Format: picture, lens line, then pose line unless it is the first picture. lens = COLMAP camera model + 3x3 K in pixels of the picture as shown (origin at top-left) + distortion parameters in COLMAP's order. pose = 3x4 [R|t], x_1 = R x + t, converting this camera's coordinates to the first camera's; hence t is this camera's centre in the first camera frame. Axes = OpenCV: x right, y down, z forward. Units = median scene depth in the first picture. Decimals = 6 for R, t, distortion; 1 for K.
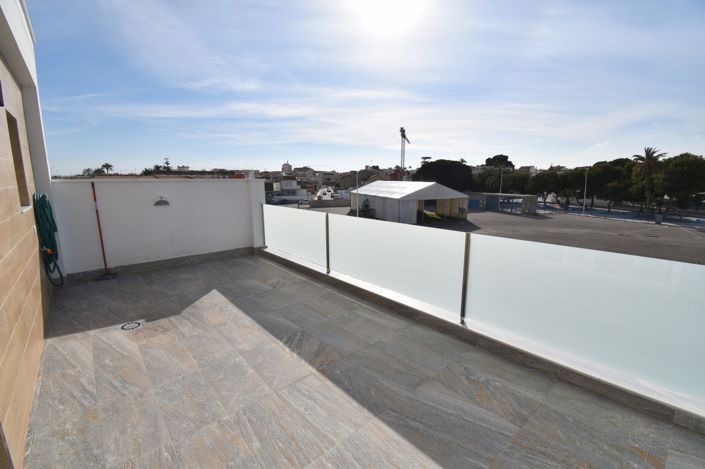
lens RADIAL K [[309.2, 0, 355.2], [0, 309.2, 233.5], [0, 0, 1]] dist [0.022310, -0.027224]
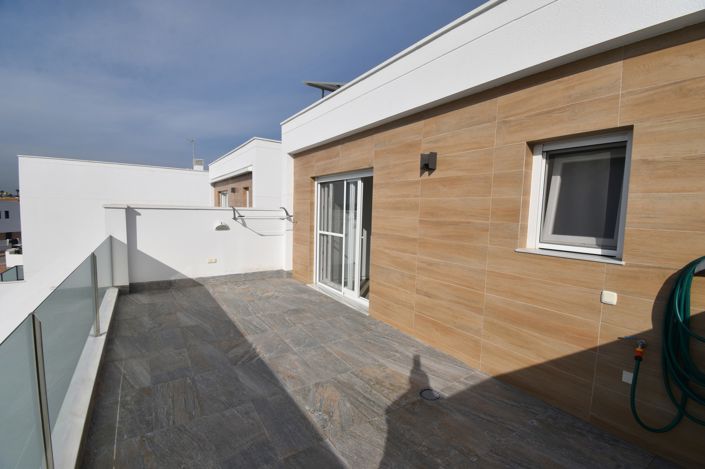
lens RADIAL K [[309.2, 0, 355.2], [0, 309.2, 233.5], [0, 0, 1]] dist [0.022310, -0.027224]
pose [[-0.991982, -0.036954, 0.120854, -0.060913], [-0.006115, 0.969209, 0.246165, -0.030245], [-0.126230, 0.243453, -0.961664, 0.168745]]
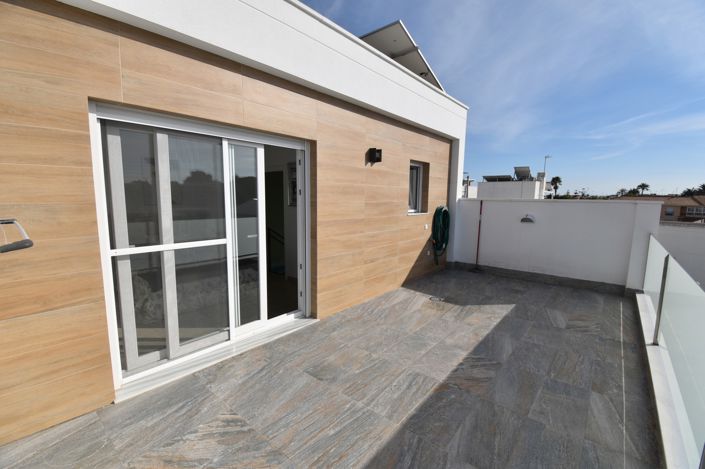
lens RADIAL K [[309.2, 0, 355.2], [0, 309.2, 233.5], [0, 0, 1]] dist [0.022310, -0.027224]
pose [[0.153236, 0.120860, -0.980771, 0.059130], [-0.183569, 0.978699, 0.091924, -0.006392], [0.970990, 0.165953, 0.172158, 0.033846]]
